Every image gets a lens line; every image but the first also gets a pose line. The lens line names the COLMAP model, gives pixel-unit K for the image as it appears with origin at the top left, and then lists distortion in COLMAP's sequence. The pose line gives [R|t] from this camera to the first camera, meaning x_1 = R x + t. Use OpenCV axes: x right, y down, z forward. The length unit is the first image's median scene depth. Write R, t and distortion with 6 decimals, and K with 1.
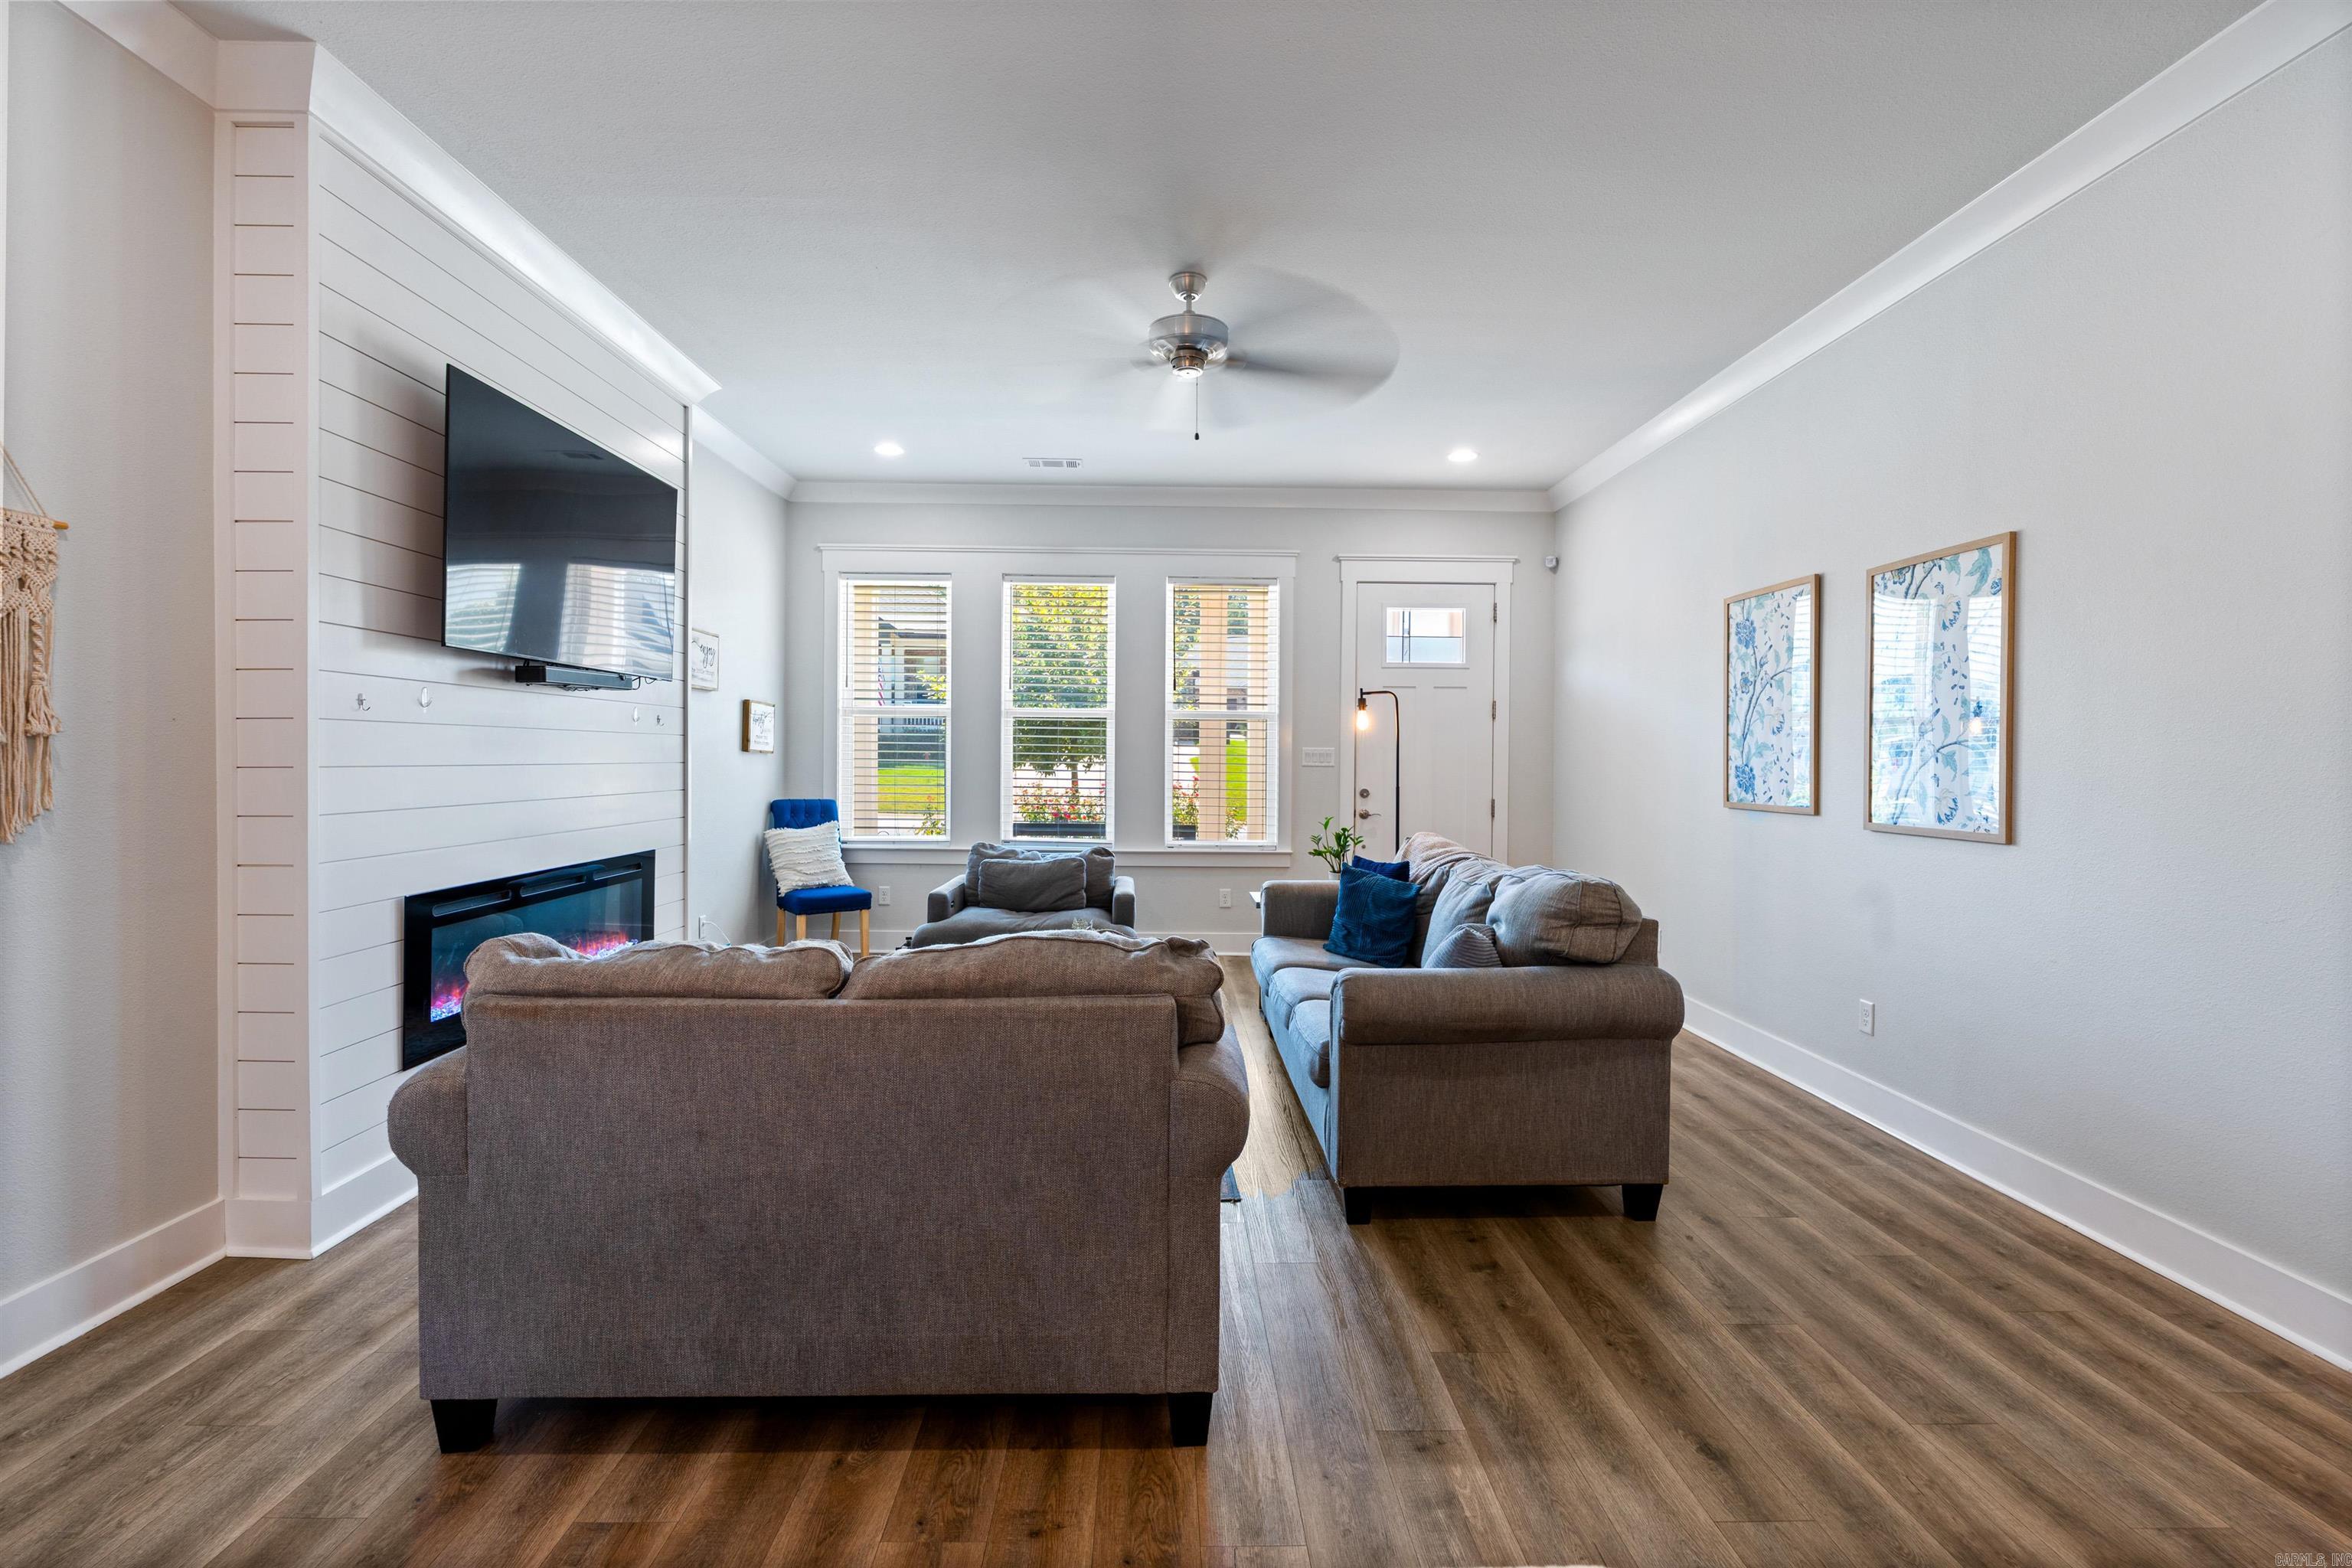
lens RADIAL K [[1061.8, 0, 1183.0], [0, 1061.8, 770.4], [0, 0, 1]] dist [-0.003160, 0.000098]
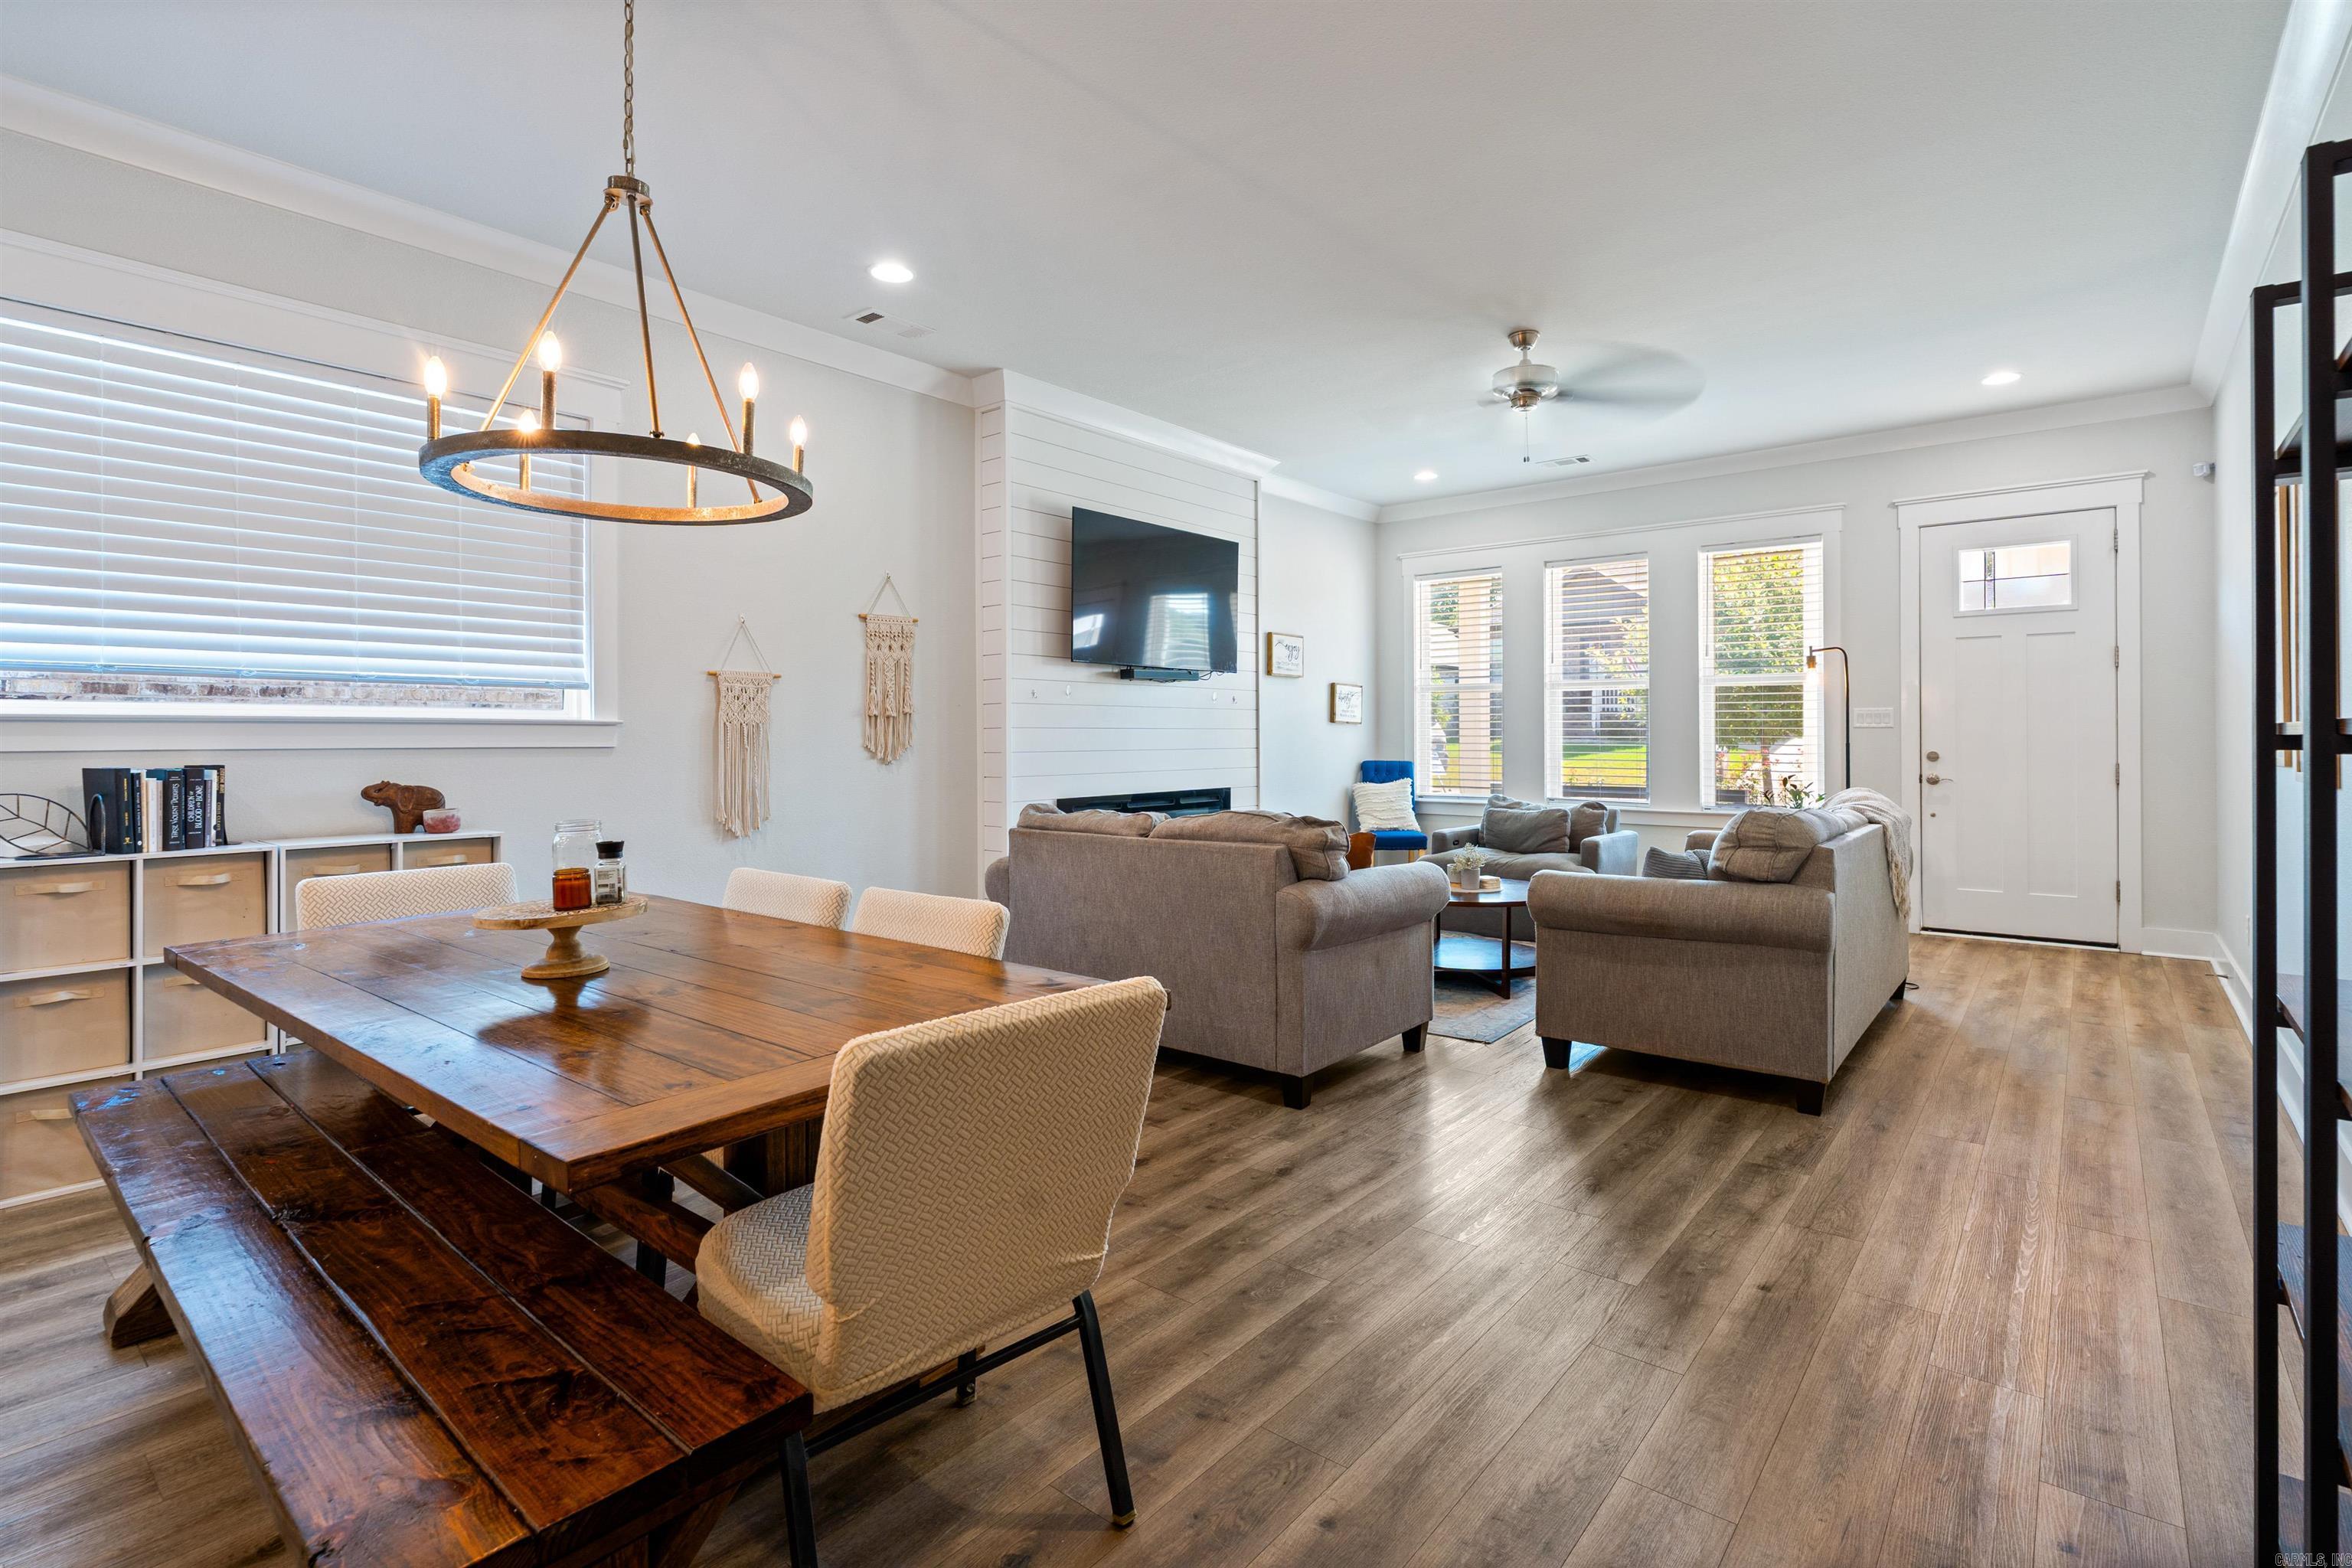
lens RADIAL K [[1098.8, 0, 1184.8], [0, 1098.8, 733.7], [0, 0, 1]] dist [-0.002306, 0.000316]
pose [[0.762022, -0.012911, -0.647422, 0.681839], [0.002090, 0.999845, -0.017478, 0.040367], [0.647547, 0.011965, 0.761931, -0.314891]]
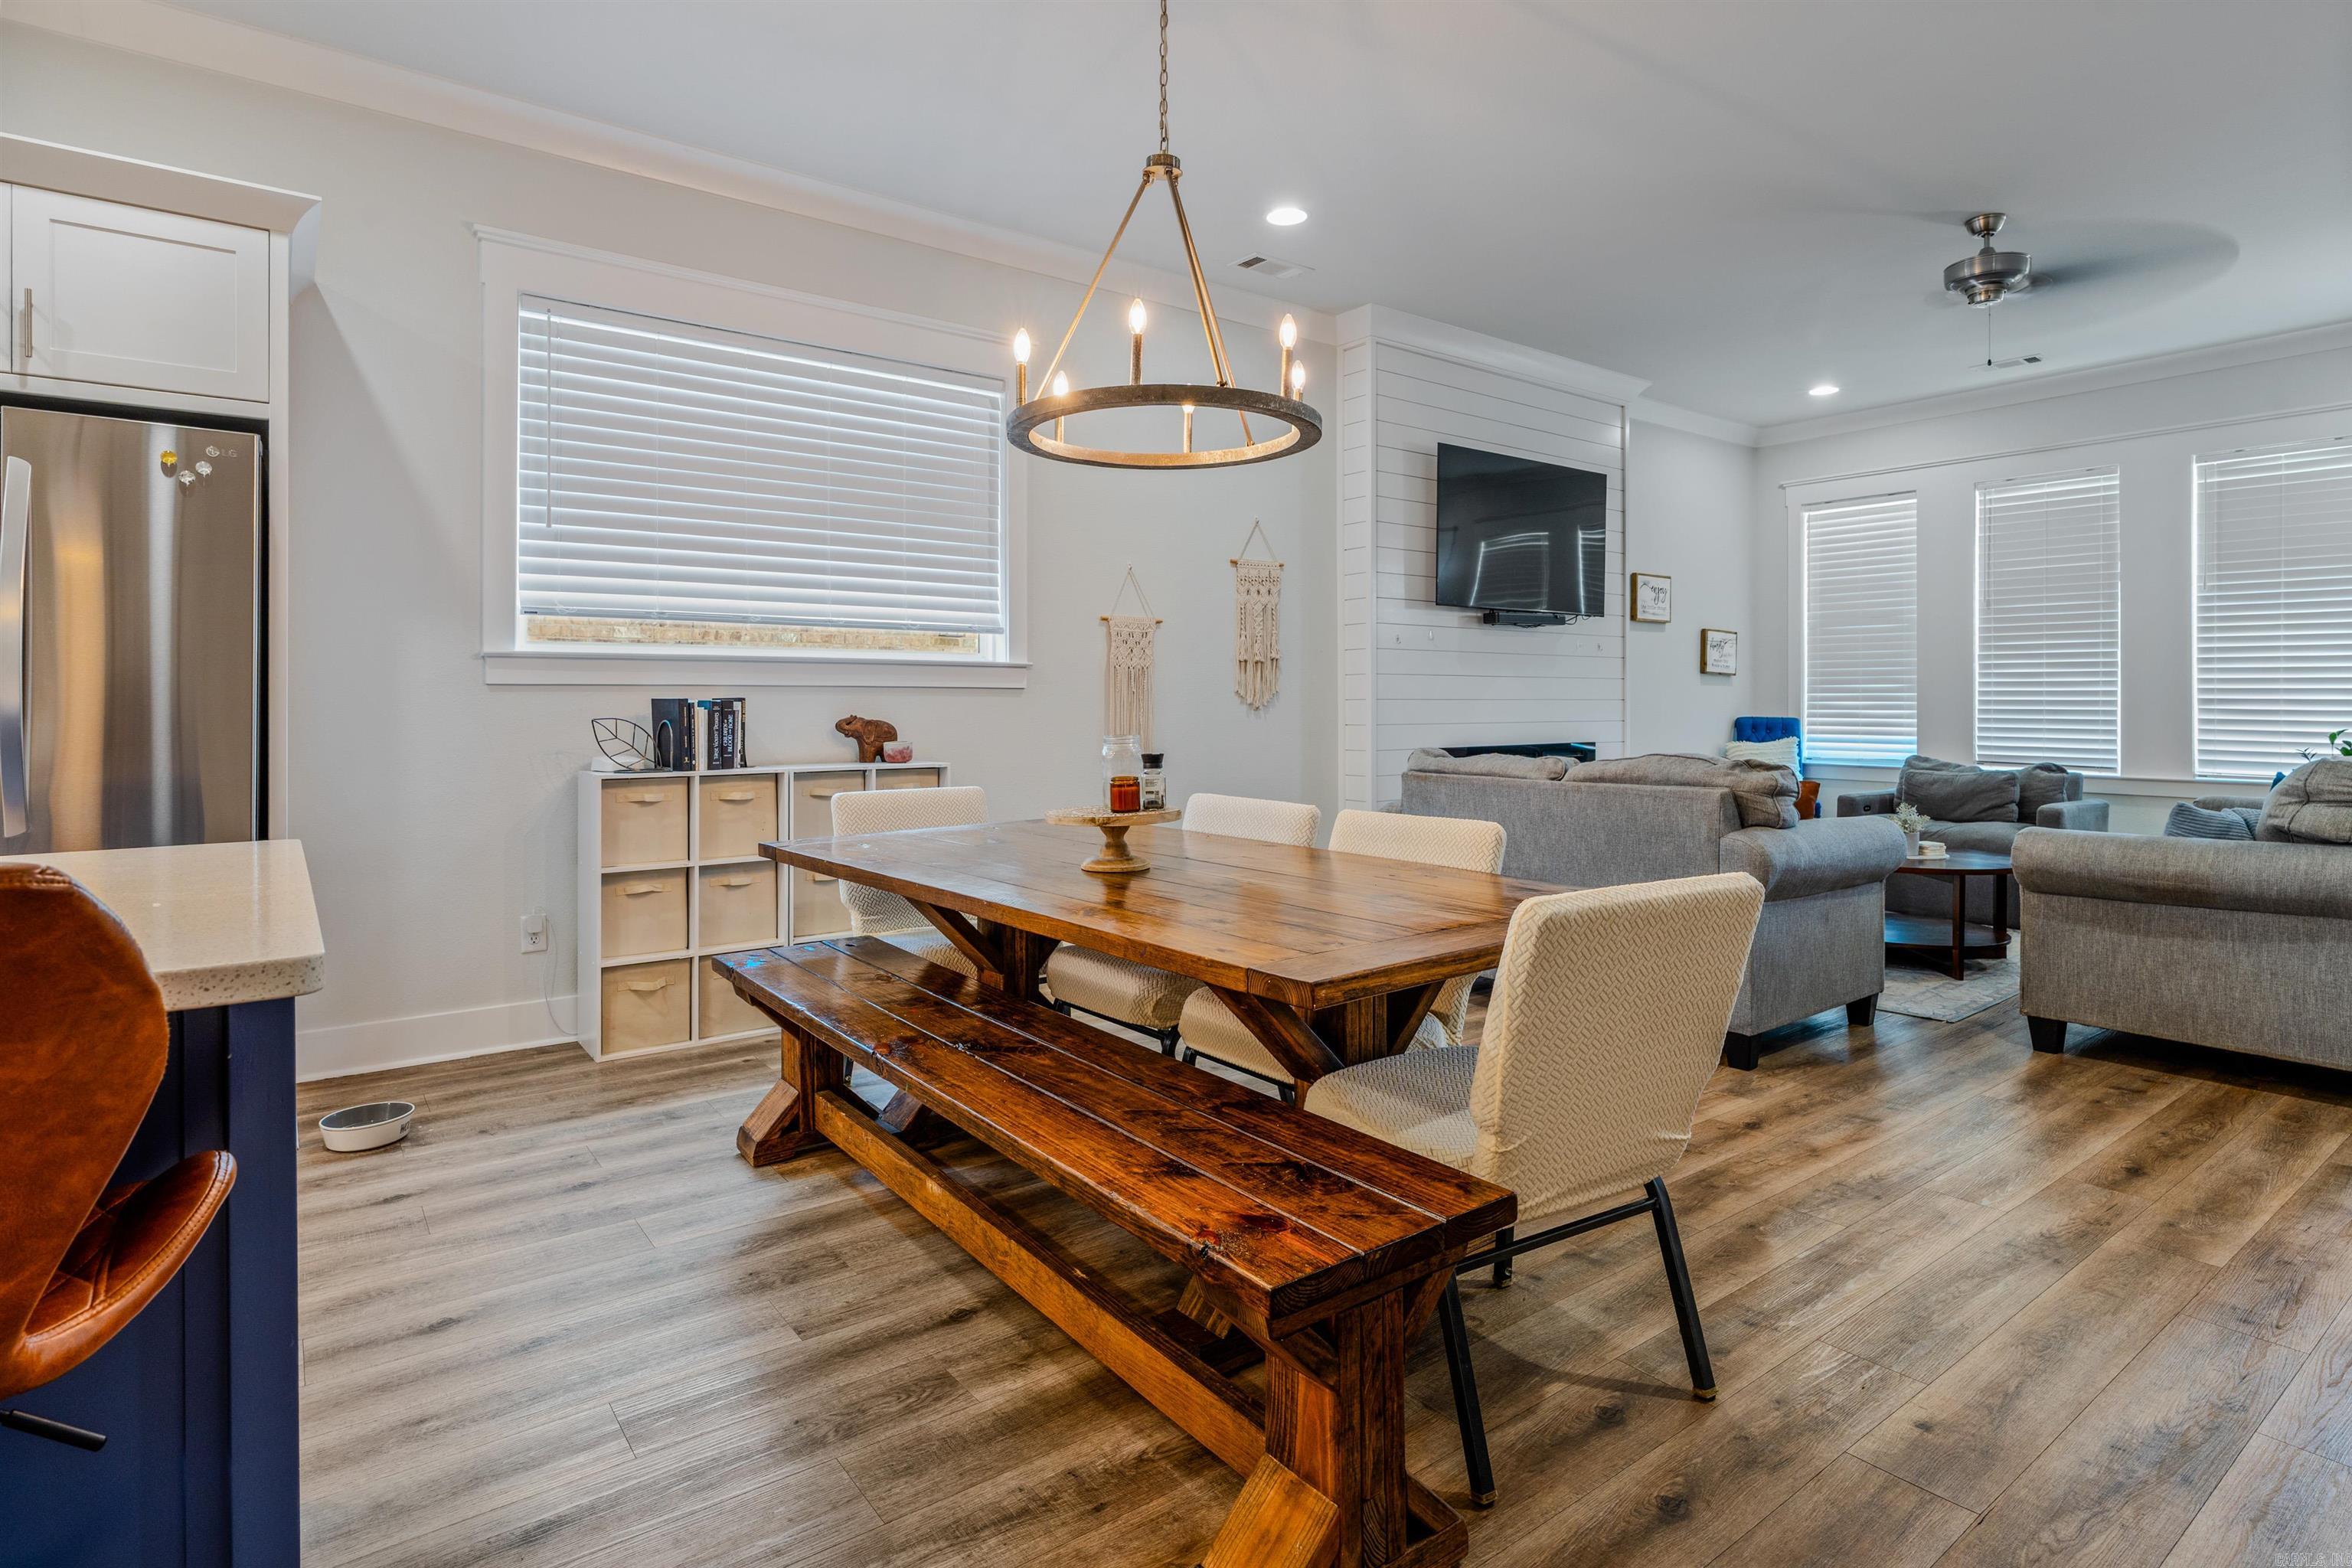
lens RADIAL K [[1194.6, 0, 1174.6], [0, 1194.6, 700.7], [0, 0, 1]] dist [-0.002048, 0.001164]
pose [[0.587926, -0.008607, -0.808869, 0.643539], [-0.004769, 0.999889, -0.014106, 0.070695], [0.808901, 0.012151, 0.587819, -0.506444]]
